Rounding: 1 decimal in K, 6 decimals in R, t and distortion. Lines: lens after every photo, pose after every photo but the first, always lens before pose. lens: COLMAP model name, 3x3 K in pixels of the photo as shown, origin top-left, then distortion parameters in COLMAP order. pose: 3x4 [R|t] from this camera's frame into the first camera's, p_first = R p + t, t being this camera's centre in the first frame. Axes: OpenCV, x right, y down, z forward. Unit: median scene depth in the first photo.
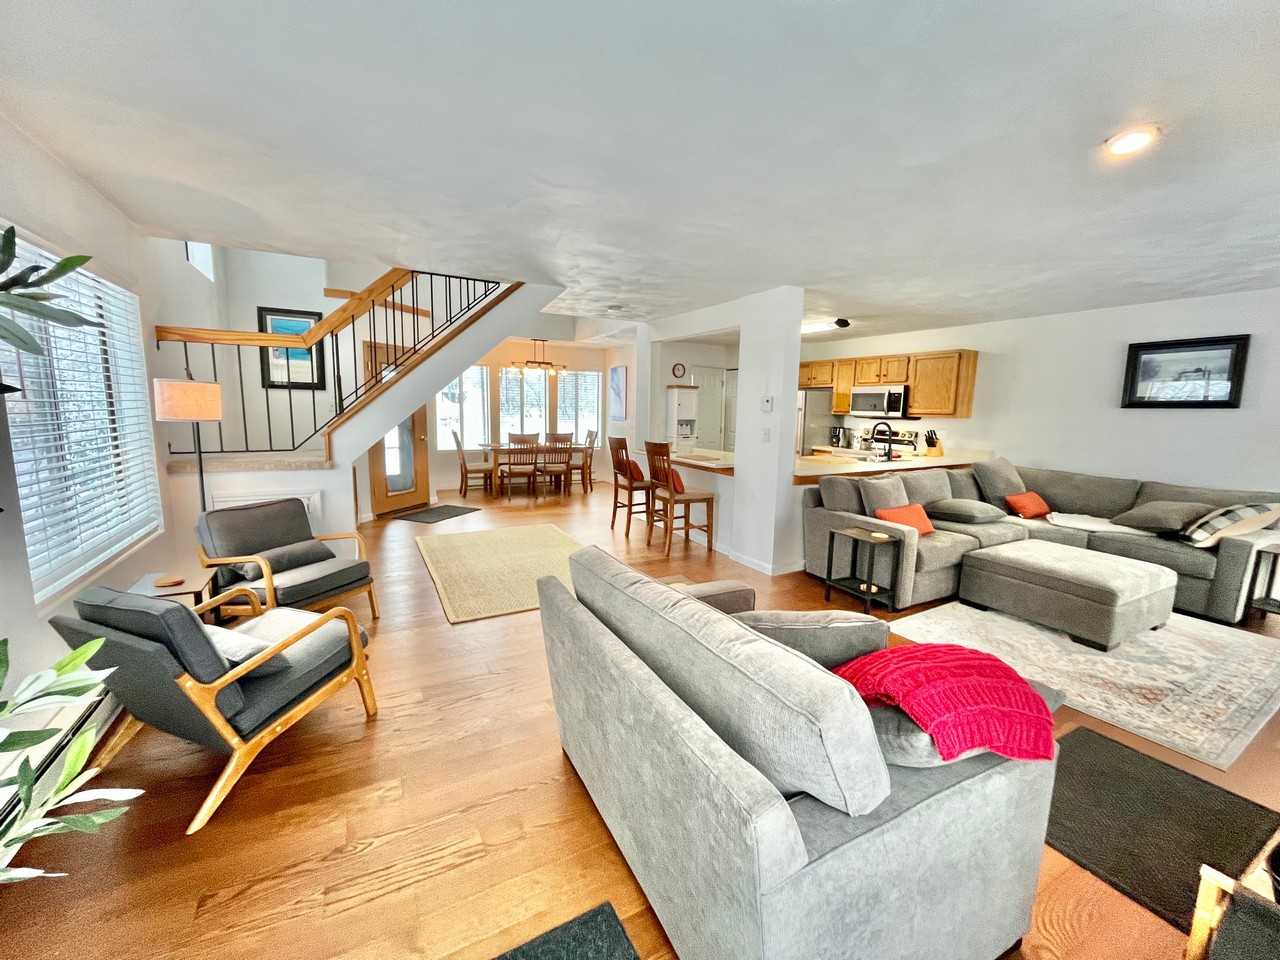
lens RADIAL K [[514.5, 0, 636.2], [0, 514.5, 475.2], [0, 0, 1]] dist [-0.002864, -0.000765]
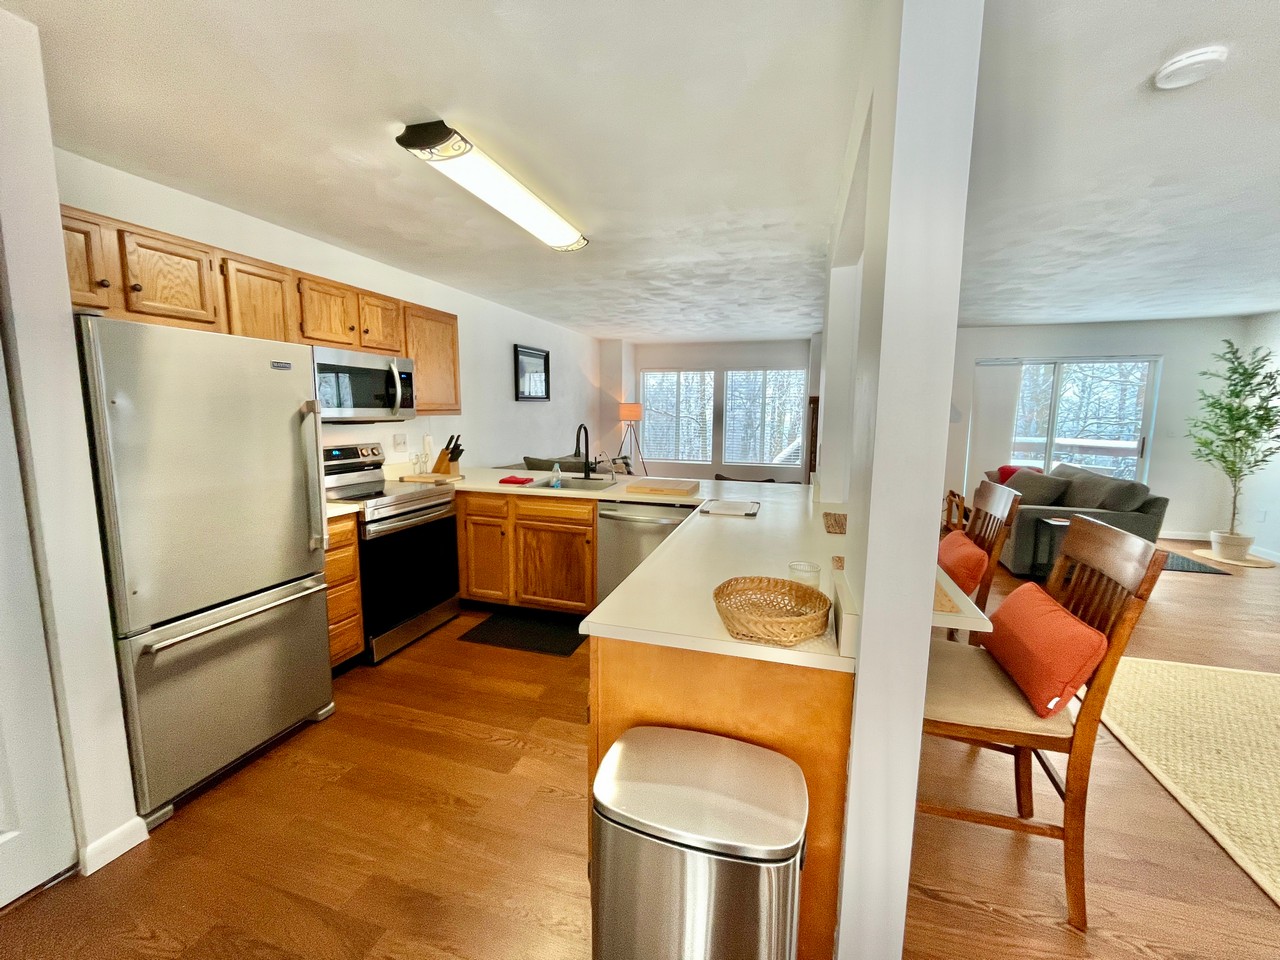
lens RADIAL K [[514.5, 0, 637.1], [0, 514.5, 477.6], [0, 0, 1]] dist [-0.002864, -0.000765]
pose [[-0.702676, -0.114221, 0.702282, -0.060708], [0.079797, 0.968152, 0.237305, -0.222690], [-0.707021, 0.222789, -0.671183, 1.668932]]
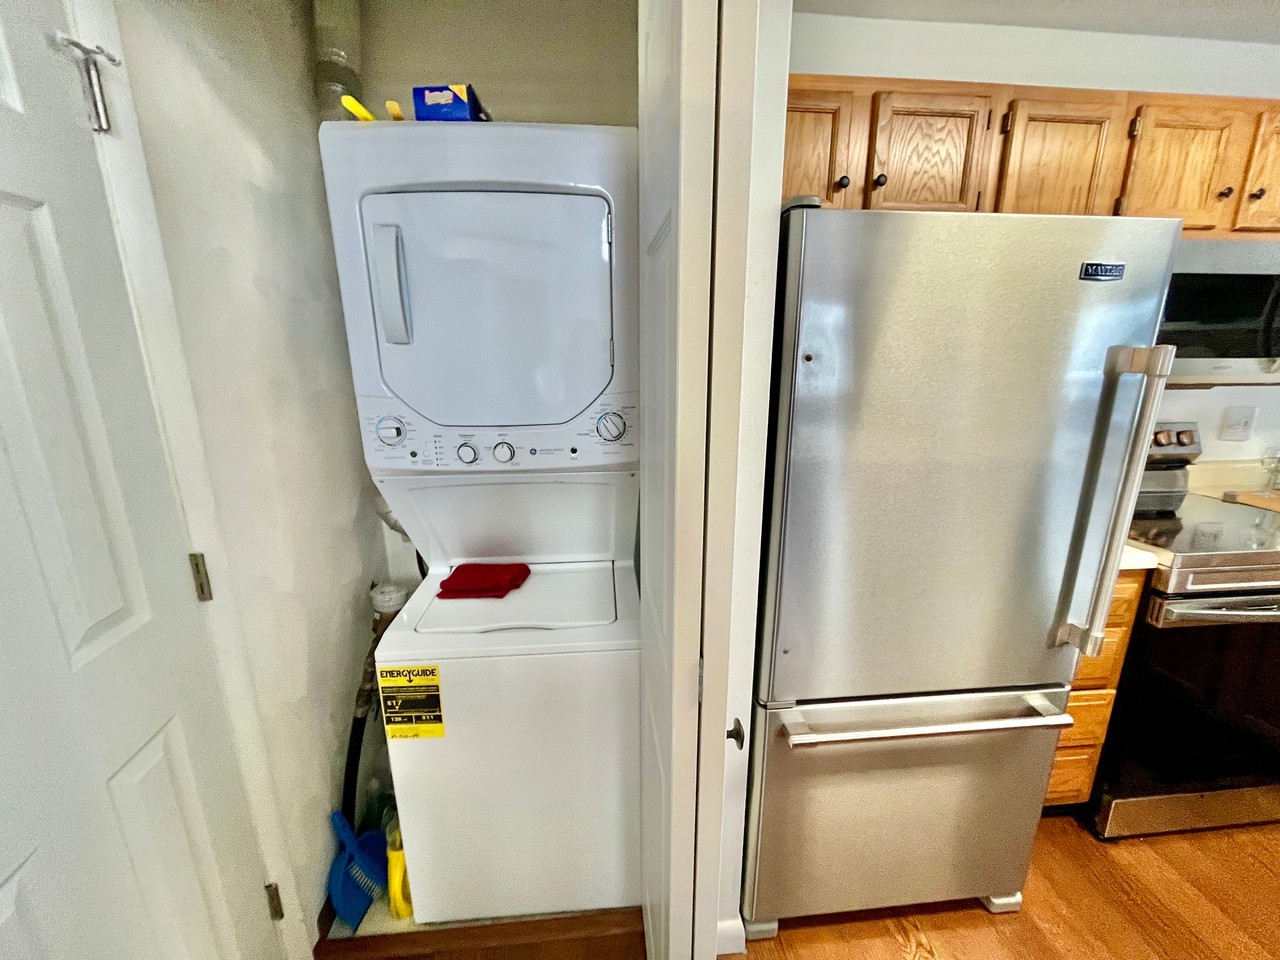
lens RADIAL K [[514.5, 0, 635.3], [0, 514.5, 477.0], [0, 0, 1]] dist [-0.002864, -0.000765]
pose [[0.390966, -0.233875, 0.890195, 0.205725], [0.138841, 0.971096, 0.194152, -0.221163], [-0.909873, 0.047689, 0.412137, 1.656091]]
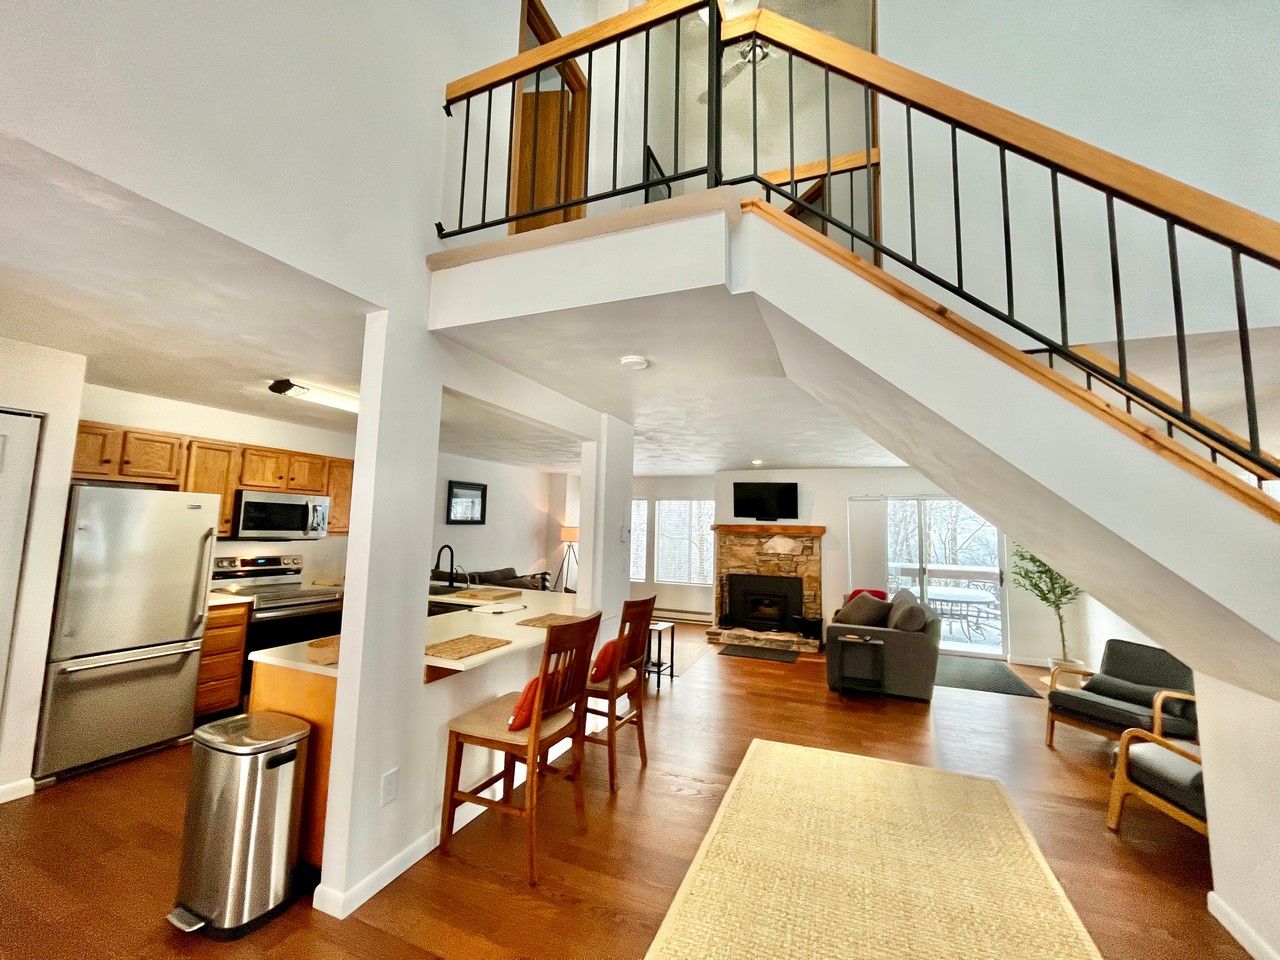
lens RADIAL K [[514.5, 0, 636.1], [0, 514.5, 478.3], [0, 0, 1]] dist [-0.002864, -0.000765]
pose [[-0.629651, 0.041294, 0.775780, -0.509284], [0.070428, 0.997509, 0.004065, -0.234907], [-0.773679, 0.057196, -0.630991, 1.538443]]
